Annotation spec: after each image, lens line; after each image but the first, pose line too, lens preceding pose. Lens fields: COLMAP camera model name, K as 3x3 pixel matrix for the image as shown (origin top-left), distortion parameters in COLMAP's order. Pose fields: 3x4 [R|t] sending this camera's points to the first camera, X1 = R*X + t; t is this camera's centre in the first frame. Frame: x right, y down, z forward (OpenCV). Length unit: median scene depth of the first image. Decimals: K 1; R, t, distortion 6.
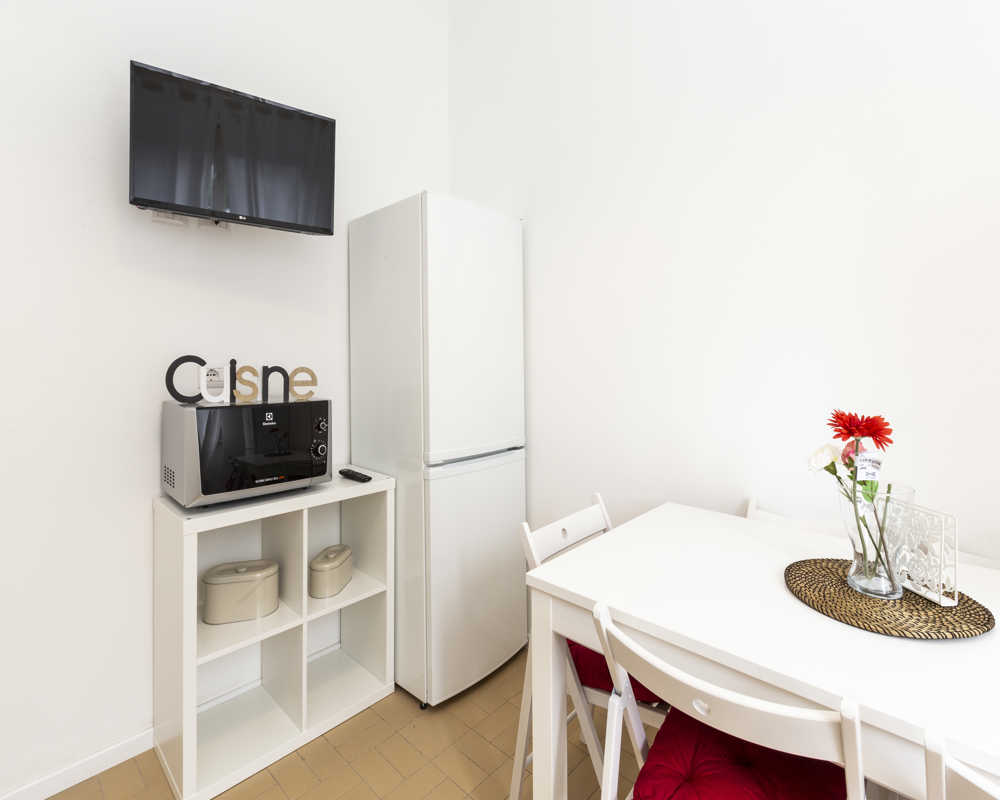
lens RADIAL K [[470.1, 0, 516.0], [0, 470.1, 362.1], [0, 0, 1]] dist [-0.002144, 0.001354]
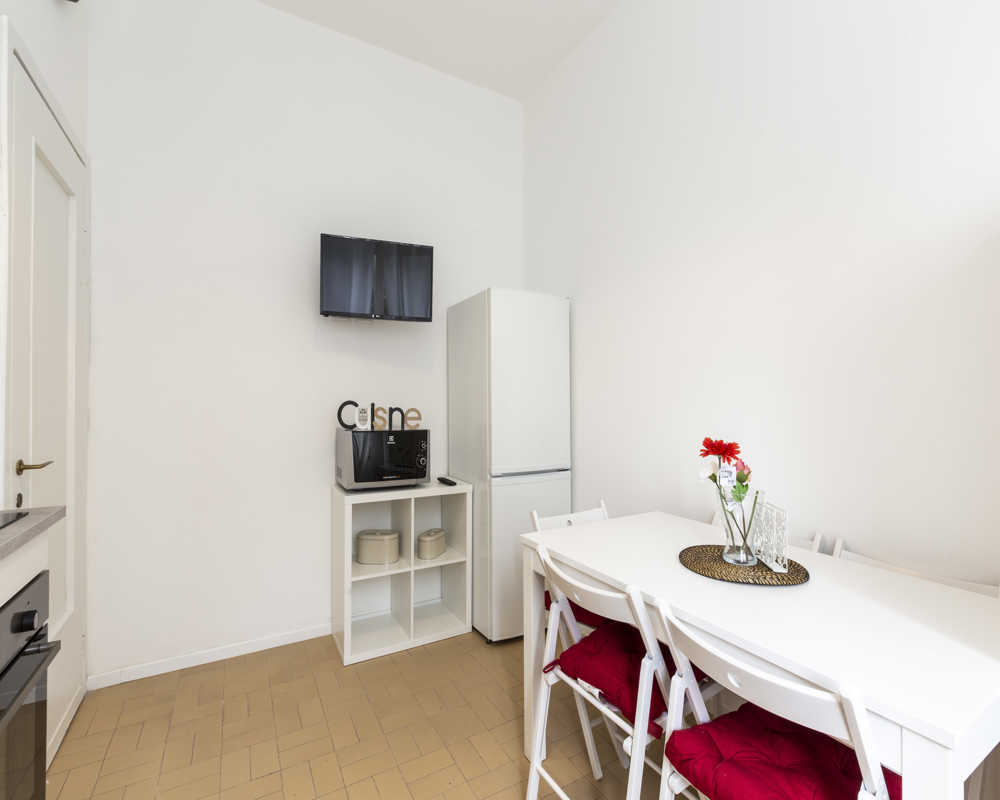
lens RADIAL K [[470.1, 0, 522.3], [0, 470.1, 399.9], [0, 0, 1]] dist [-0.002144, 0.001354]
pose [[0.955995, -0.001944, -0.293376, 0.362395], [-0.000237, 0.999973, -0.007396, -0.004870], [0.293383, 0.007140, 0.955968, -0.397275]]
